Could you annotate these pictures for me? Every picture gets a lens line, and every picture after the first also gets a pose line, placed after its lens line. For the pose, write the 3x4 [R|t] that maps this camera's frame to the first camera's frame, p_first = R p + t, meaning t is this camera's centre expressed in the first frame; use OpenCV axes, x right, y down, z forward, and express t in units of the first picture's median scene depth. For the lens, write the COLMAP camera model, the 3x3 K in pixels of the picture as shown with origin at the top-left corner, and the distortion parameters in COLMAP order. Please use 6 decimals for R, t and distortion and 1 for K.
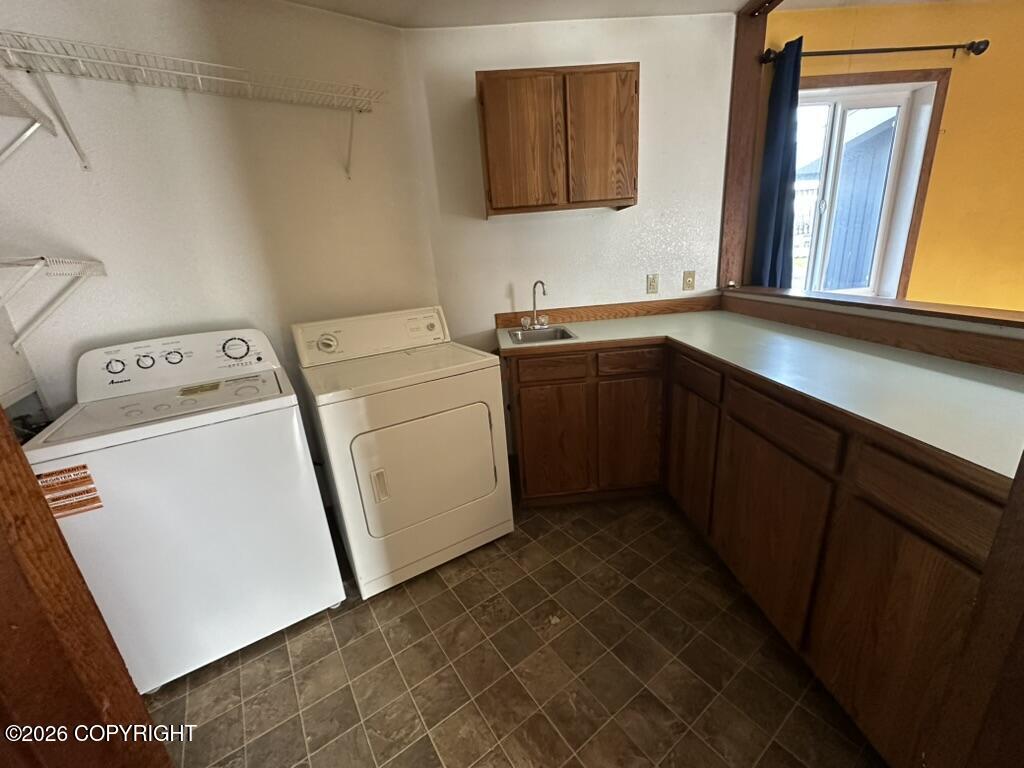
lens RADIAL K [[408.5, 0, 512.0], [0, 408.5, 384.0], [0, 0, 1]] dist [0.000270, -0.000134]
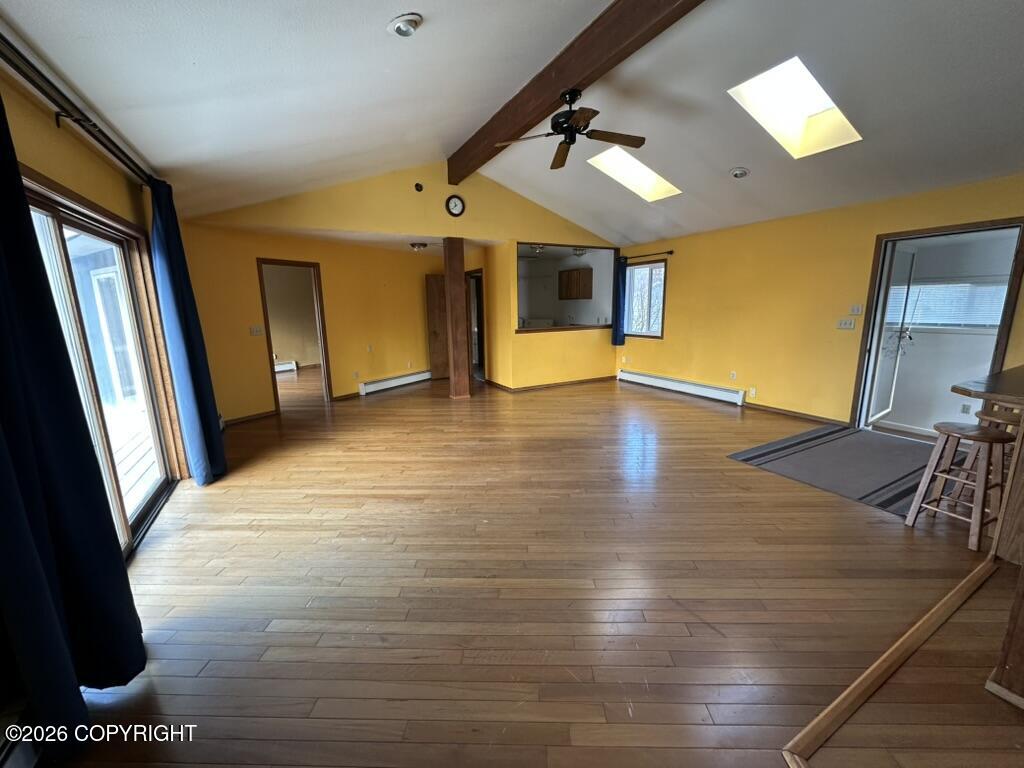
lens RADIAL K [[408.5, 0, 512.0], [0, 408.5, 384.0], [0, 0, 1]] dist [0.000270, -0.000134]
pose [[0.416635, 0.237279, -0.877562, 3.379685], [-0.281516, 0.951558, 0.123632, 0.036554], [0.864387, 0.195539, 0.463250, -1.139166]]
